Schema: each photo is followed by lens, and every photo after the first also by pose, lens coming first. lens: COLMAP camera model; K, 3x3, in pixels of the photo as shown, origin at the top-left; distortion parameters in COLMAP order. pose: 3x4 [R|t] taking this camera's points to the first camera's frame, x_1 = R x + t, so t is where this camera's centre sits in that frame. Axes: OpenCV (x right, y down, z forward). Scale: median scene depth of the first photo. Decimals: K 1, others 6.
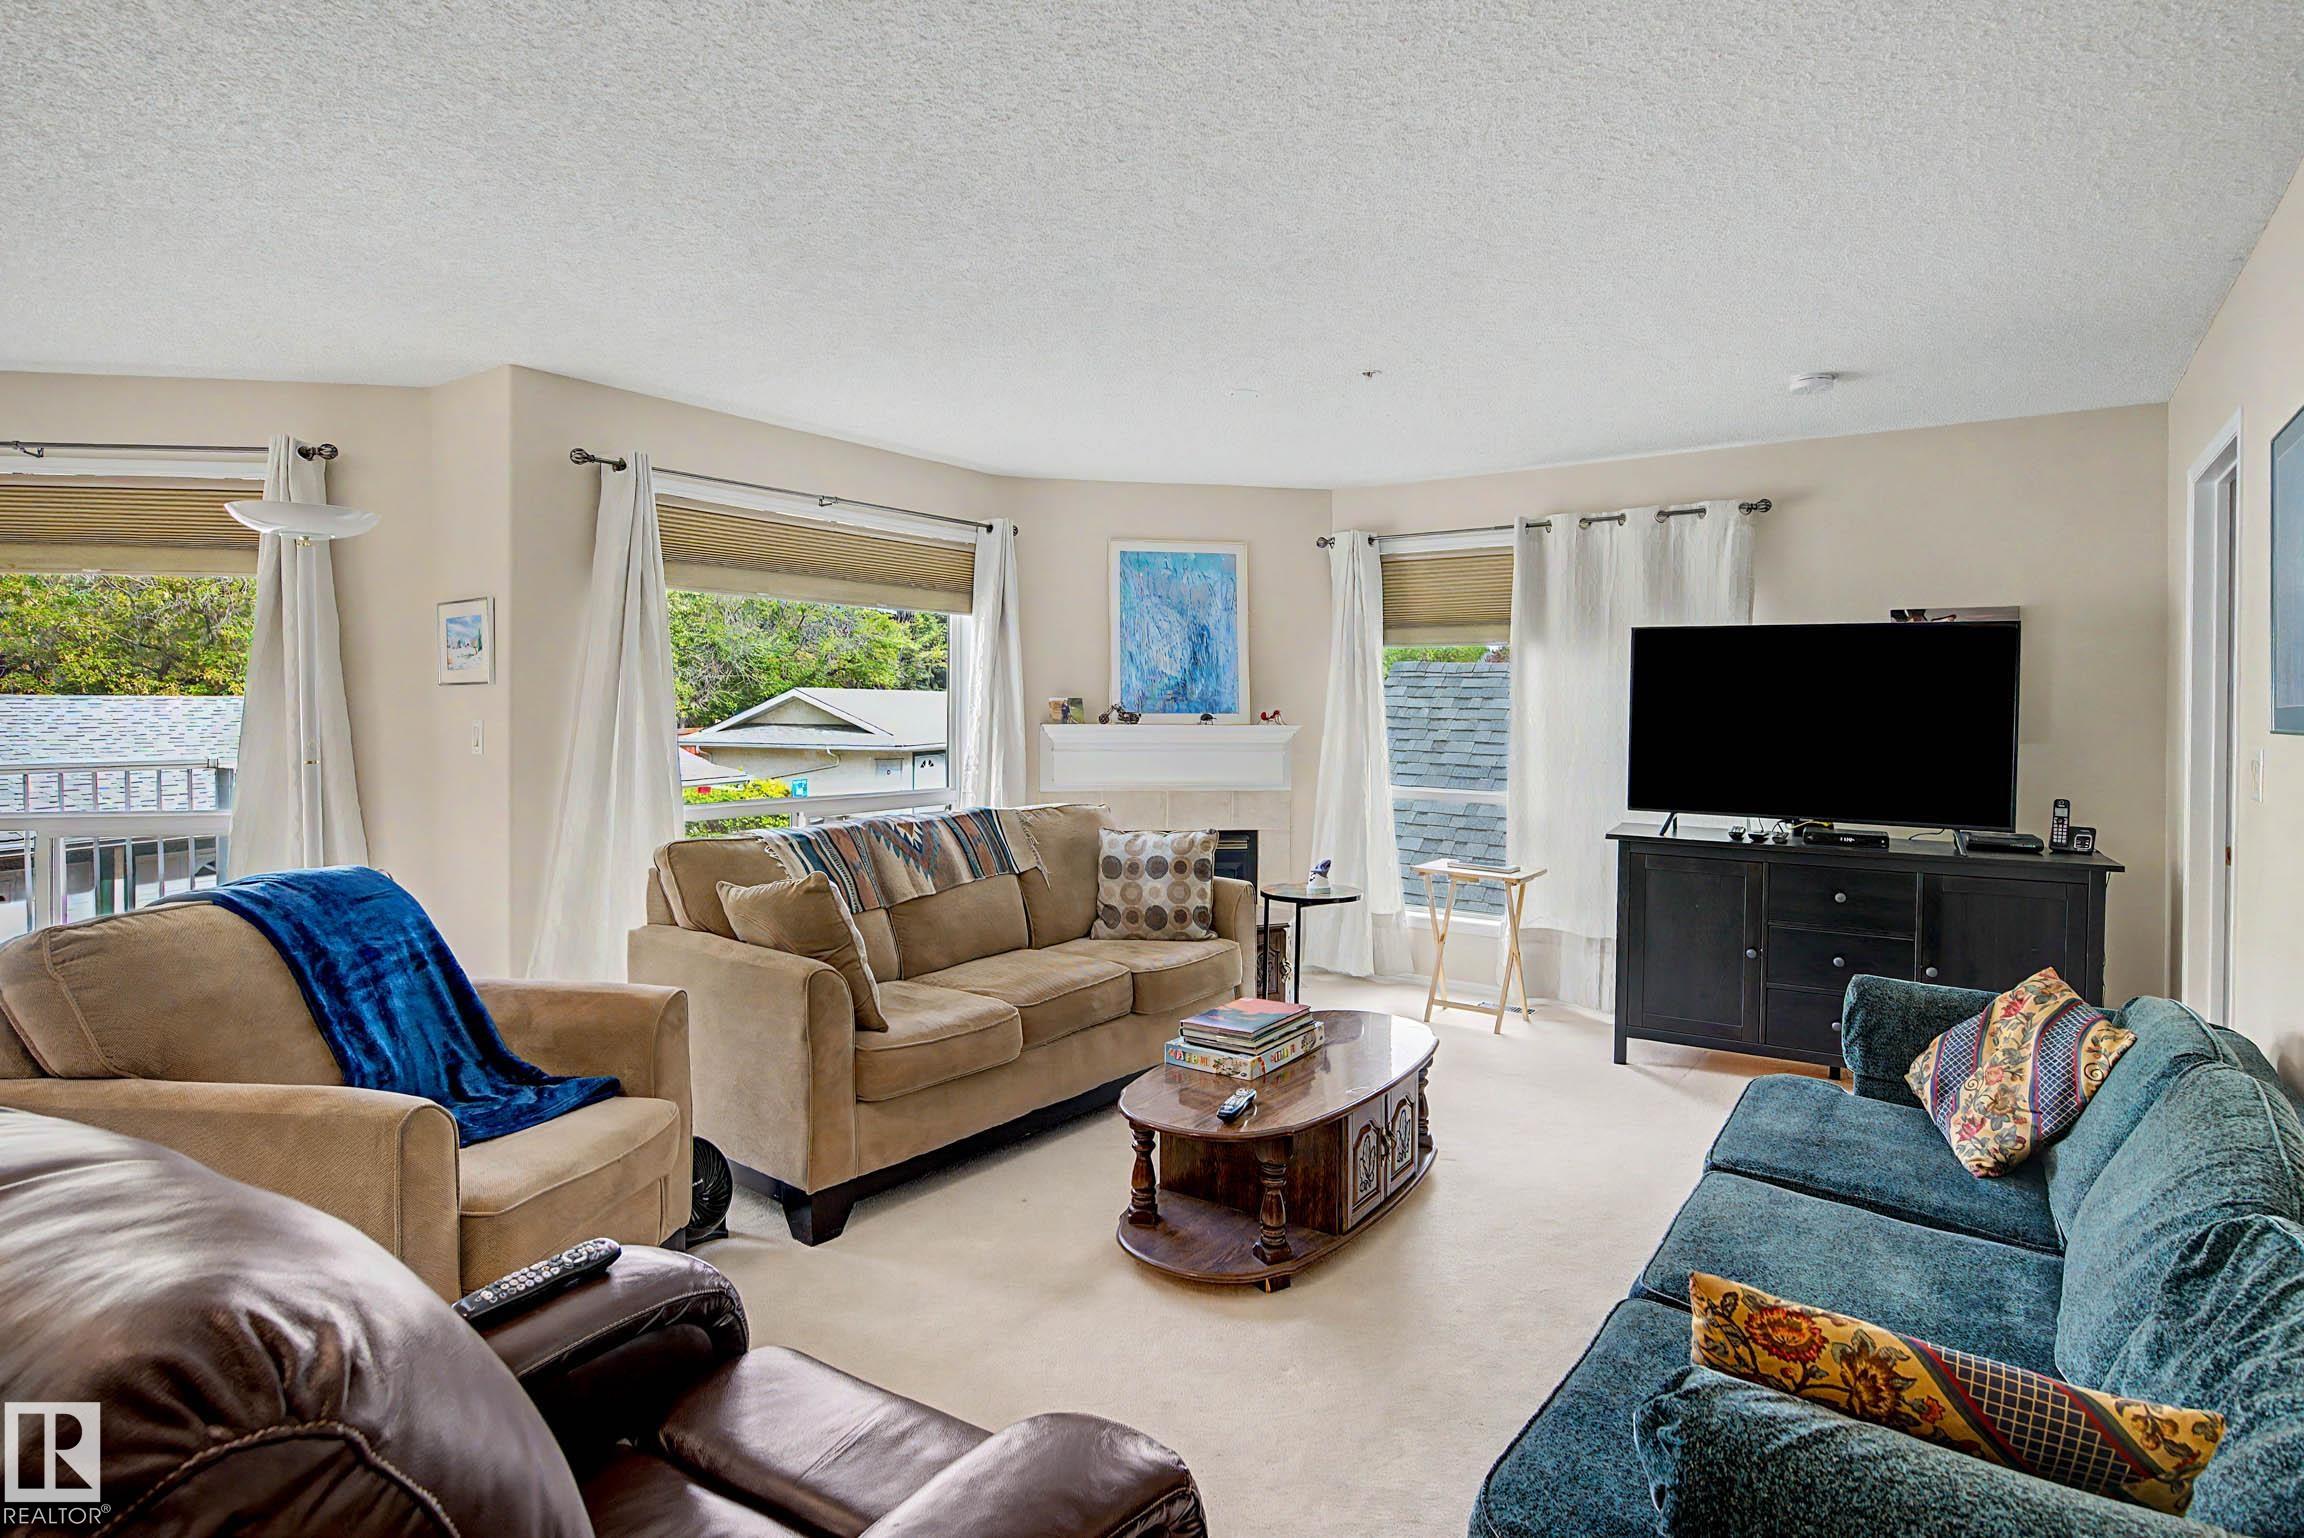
lens RADIAL K [[1181.3, 0, 1210.8], [0, 1181.3, 720.0], [0, 0, 1]] dist [-0.015737, 0.002268]
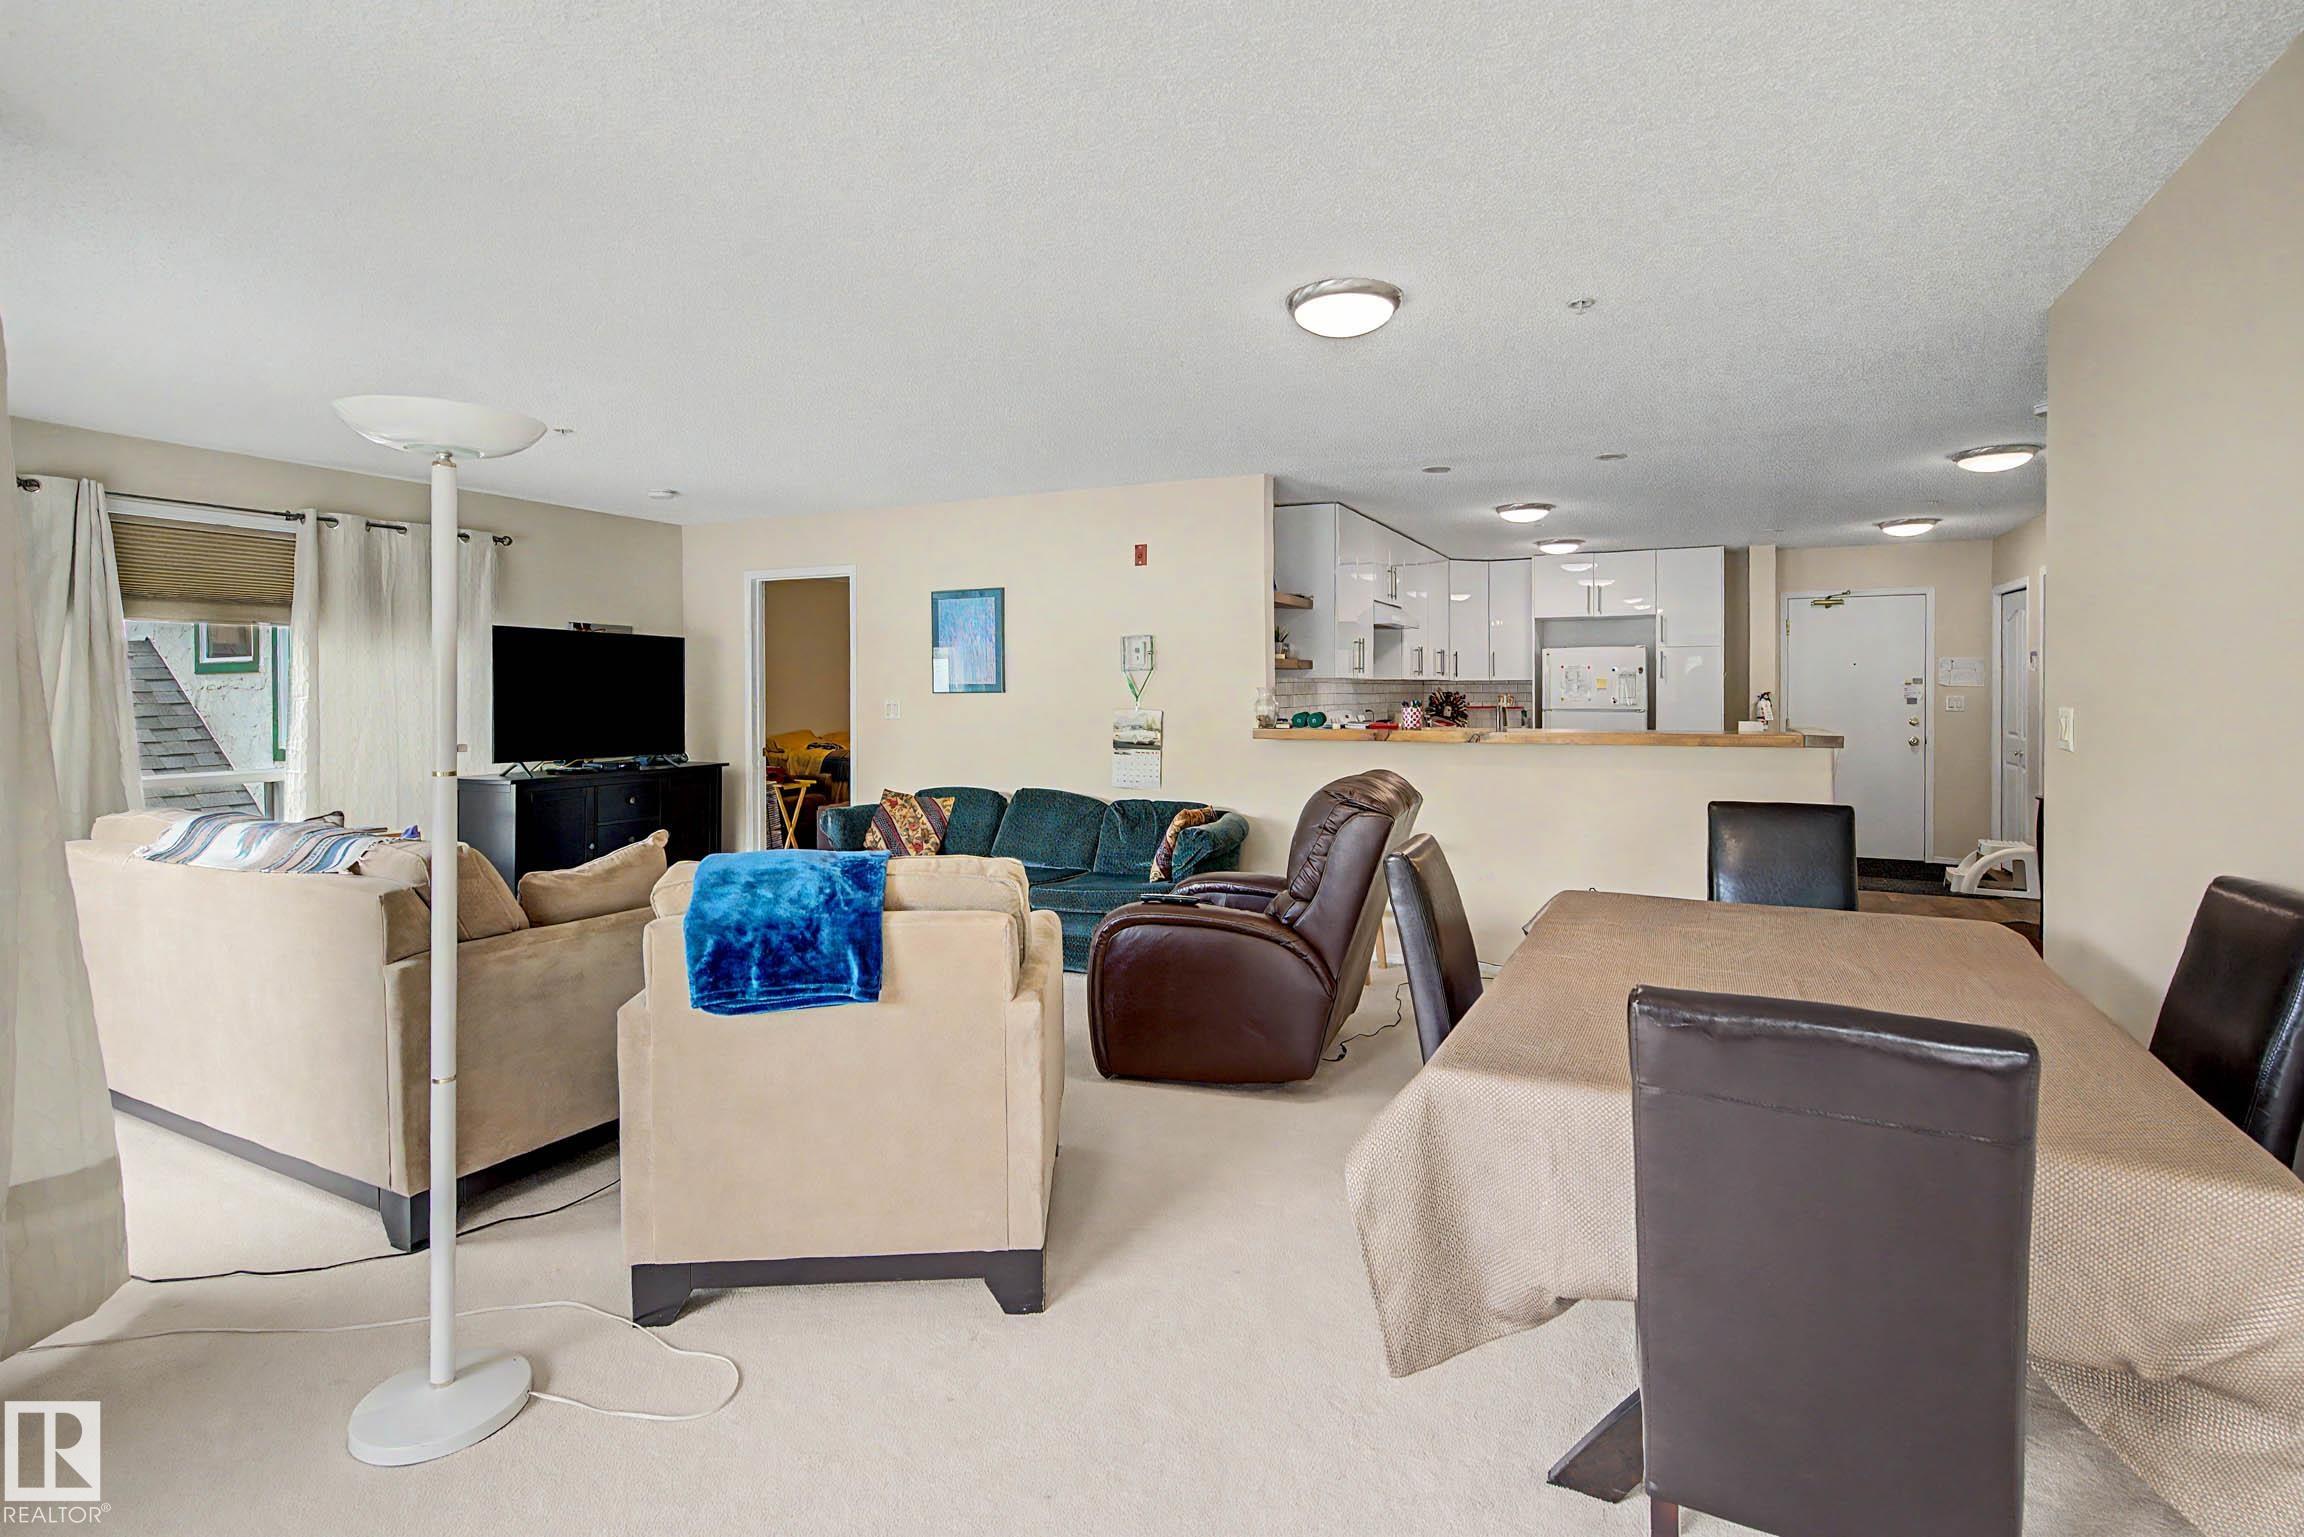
lens RADIAL K [[1093.6, 0, 1166.4], [0, 1093.6, 695.6], [0, 0, 1]] dist [0.002947, 0.000176]
pose [[-0.147404, -0.014397, 0.988972, -1.074768], [0.011260, 0.999805, 0.016233, -0.012802], [-0.989012, 0.013528, -0.147213, 0.484482]]
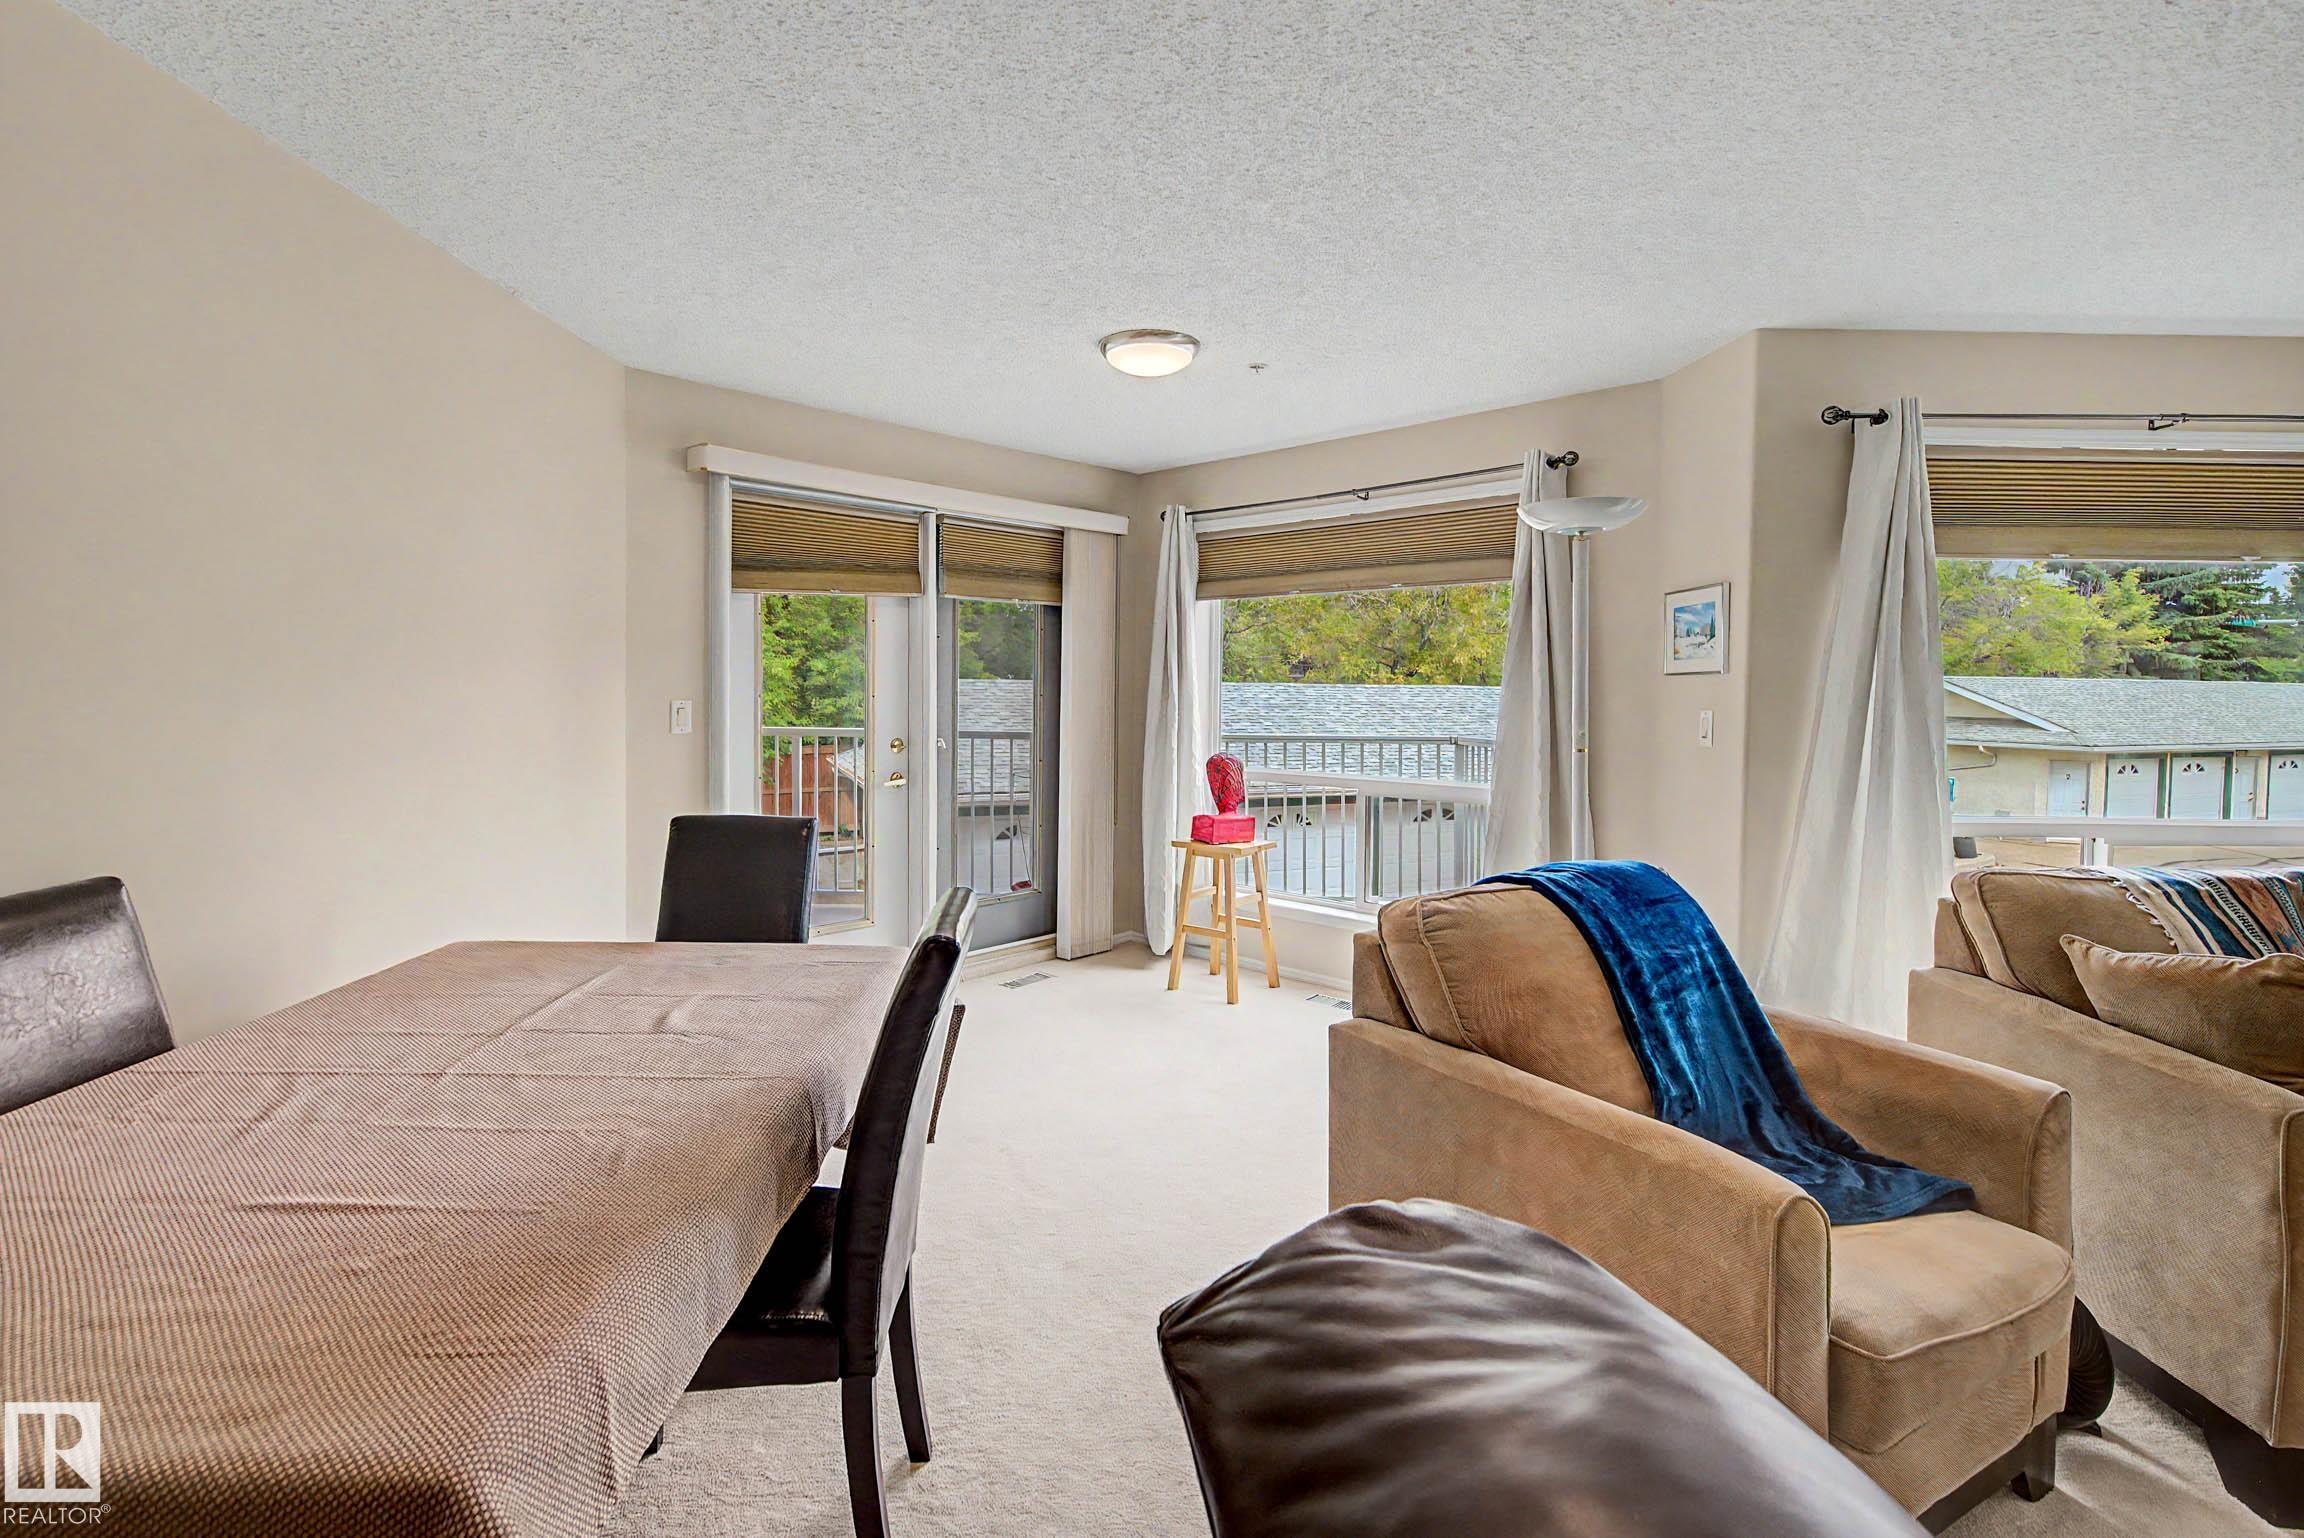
lens RADIAL K [[1090.6, 0, 1134.3], [0, 1090.6, 718.5], [0, 0, 1]] dist [0.003709, 0.000557]
pose [[0.577566, 0.025279, -0.815952, -0.158666], [-0.017060, 0.999676, 0.018895, -0.002570], [0.816166, 0.003007, 0.577810, 0.092215]]
